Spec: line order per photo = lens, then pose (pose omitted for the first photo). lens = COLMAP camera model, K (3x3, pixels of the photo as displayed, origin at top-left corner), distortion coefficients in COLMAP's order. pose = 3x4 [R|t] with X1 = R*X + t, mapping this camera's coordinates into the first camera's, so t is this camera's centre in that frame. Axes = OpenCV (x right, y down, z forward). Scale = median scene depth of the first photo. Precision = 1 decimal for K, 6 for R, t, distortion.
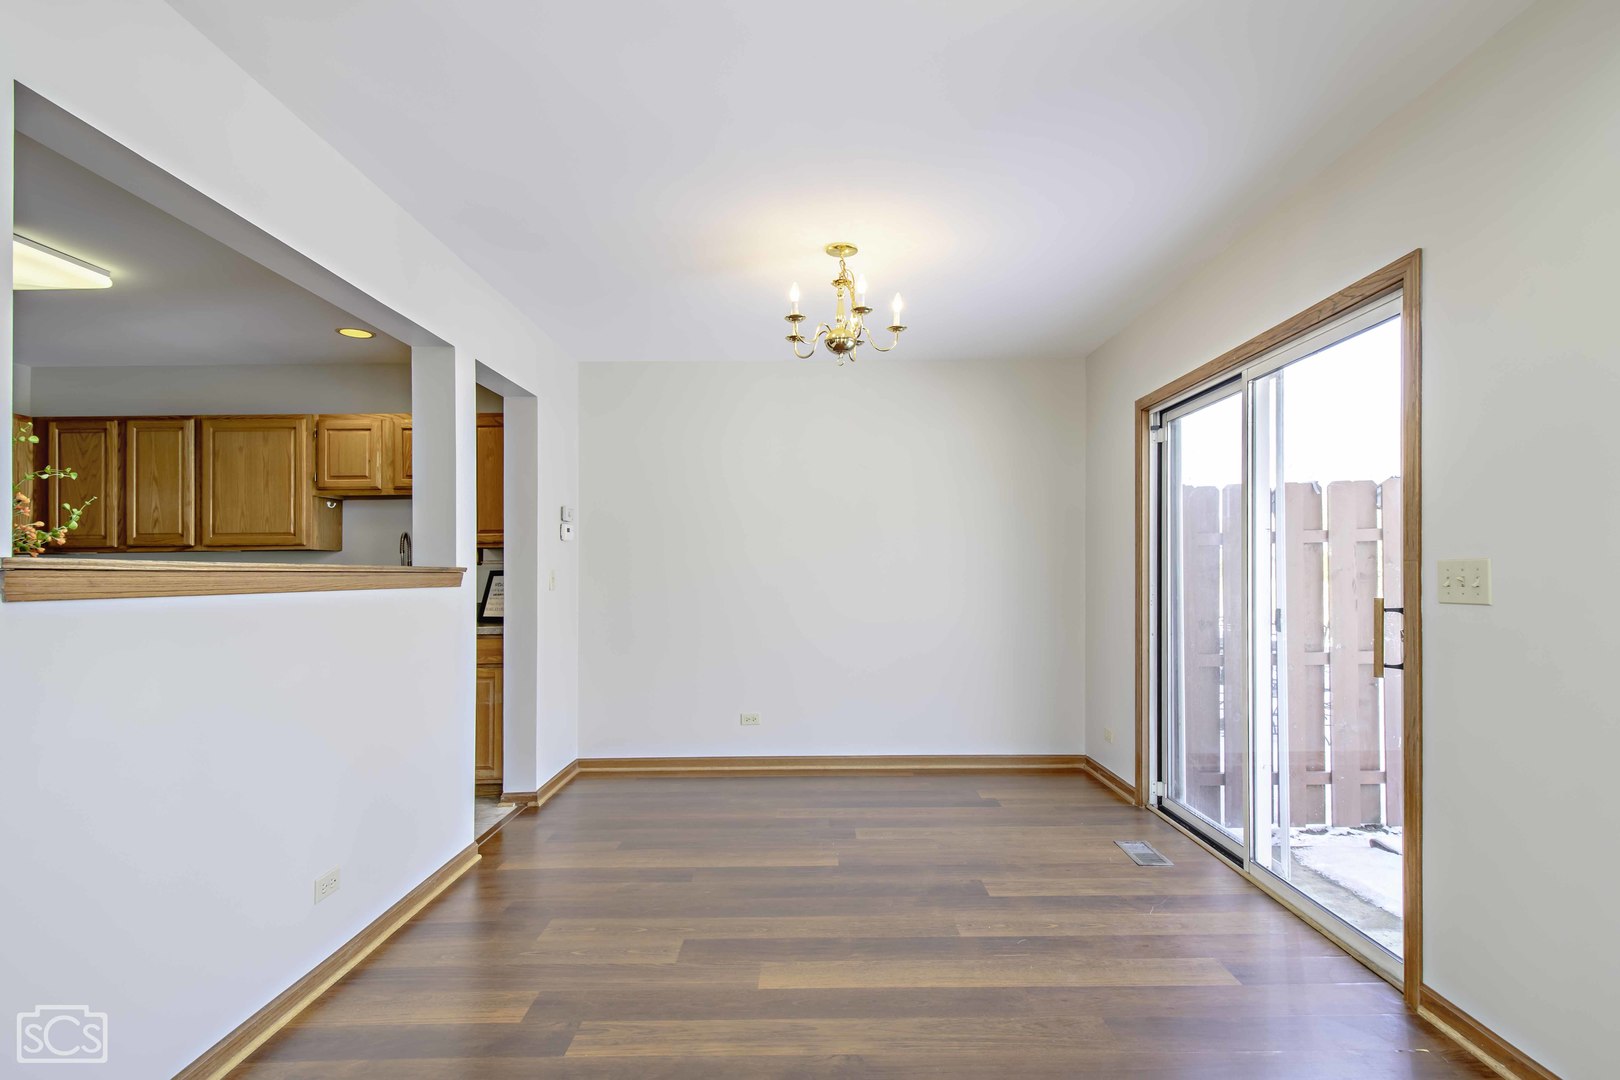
lens RADIAL K [[831.2, 0, 775.7], [0, 831.2, 568.2], [0, 0, 1]] dist [0.022156, -0.004549]
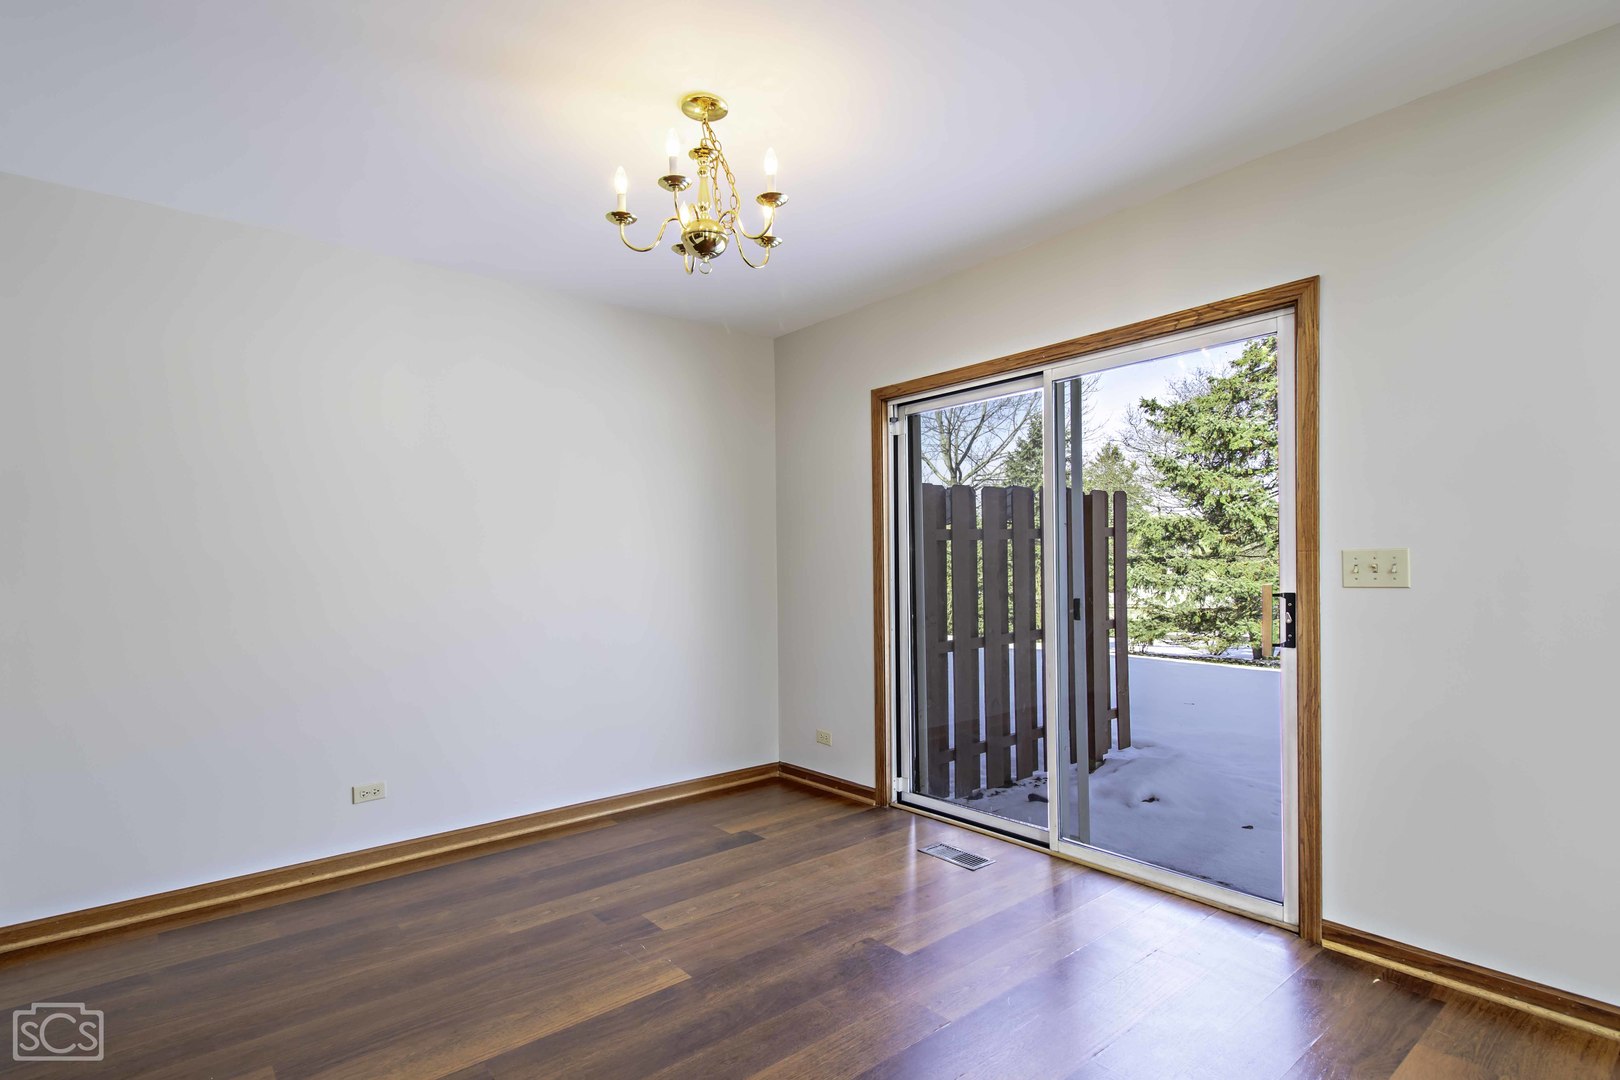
lens RADIAL K [[831.2, 0, 843.0], [0, 831.2, 576.7], [0, 0, 1]] dist [0.022156, -0.004549]
pose [[0.738869, -0.013411, 0.673716, -0.252499], [0.006745, 0.999899, 0.012507, 0.003986], [-0.673816, -0.004697, 0.738884, 0.315826]]
